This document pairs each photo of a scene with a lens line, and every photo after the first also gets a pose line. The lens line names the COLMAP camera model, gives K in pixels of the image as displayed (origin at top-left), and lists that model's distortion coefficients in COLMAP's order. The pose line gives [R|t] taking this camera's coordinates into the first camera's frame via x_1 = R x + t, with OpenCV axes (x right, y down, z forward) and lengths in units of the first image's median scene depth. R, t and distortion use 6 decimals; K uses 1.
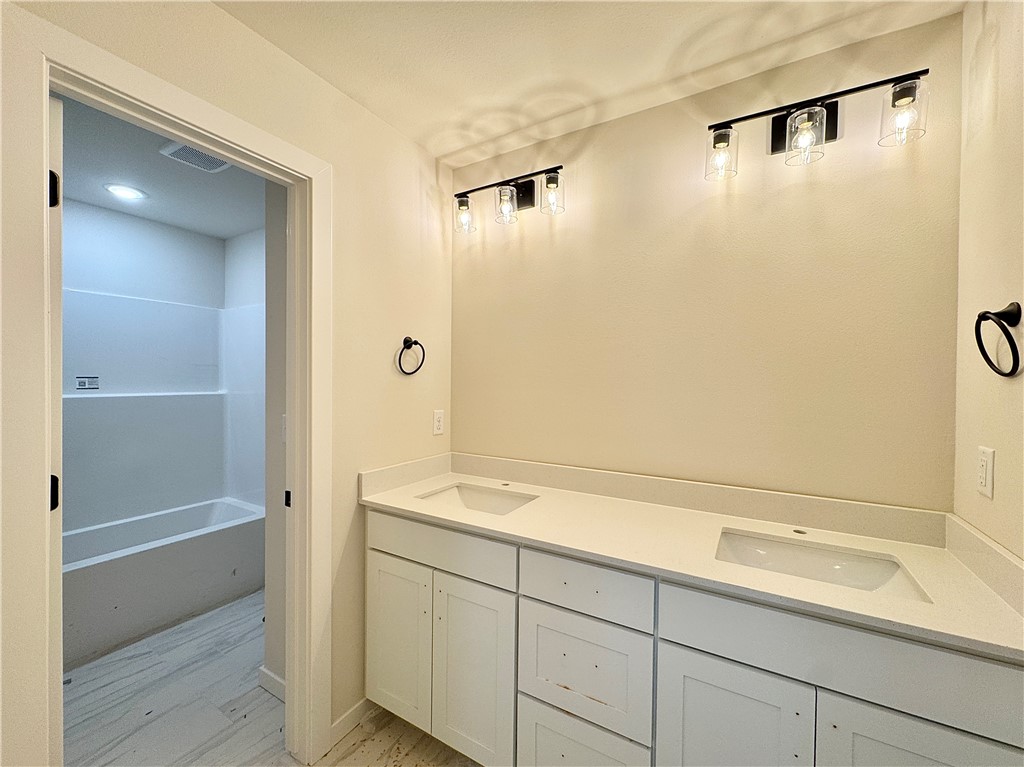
lens RADIAL K [[409.0, 0, 511.5], [0, 409.0, 384.3], [0, 0, 1]] dist [-0.003874, 0.000702]
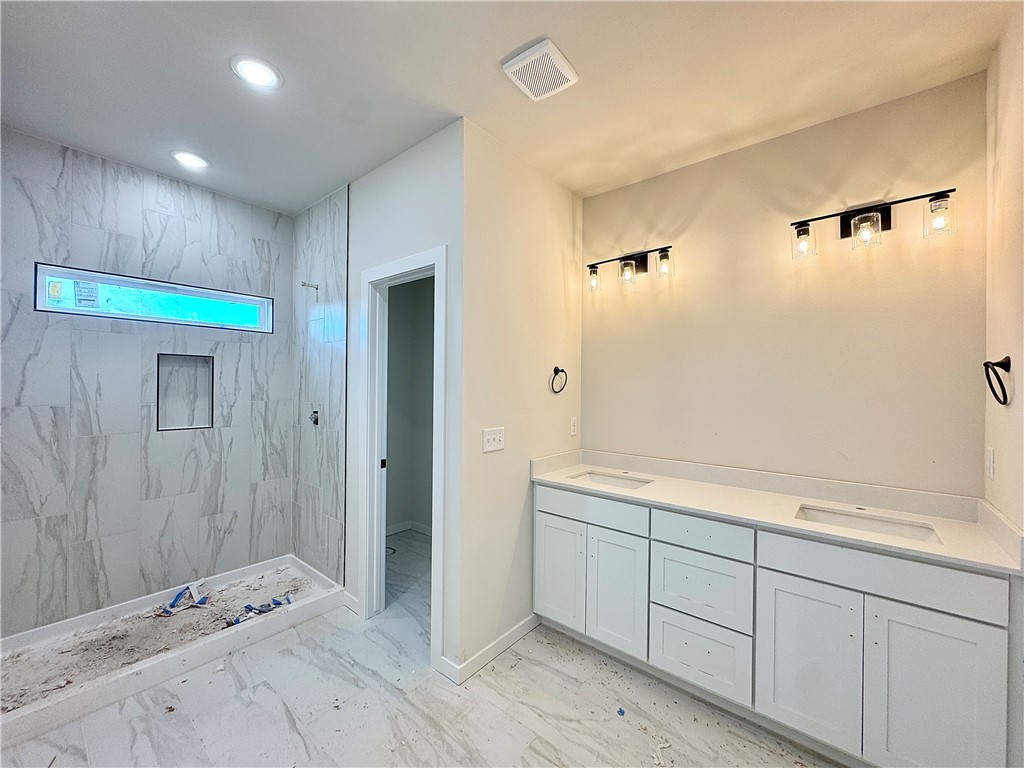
lens RADIAL K [[407.8, 0, 497.4], [0, 407.8, 385.2], [0, 0, 1]] dist [0.053149, -0.027435]
pose [[0.988251, -0.001080, -0.152837, -0.260743], [0.000865, 0.999999, -0.001469, -0.056469], [0.152838, 0.001320, 0.988250, -0.509028]]
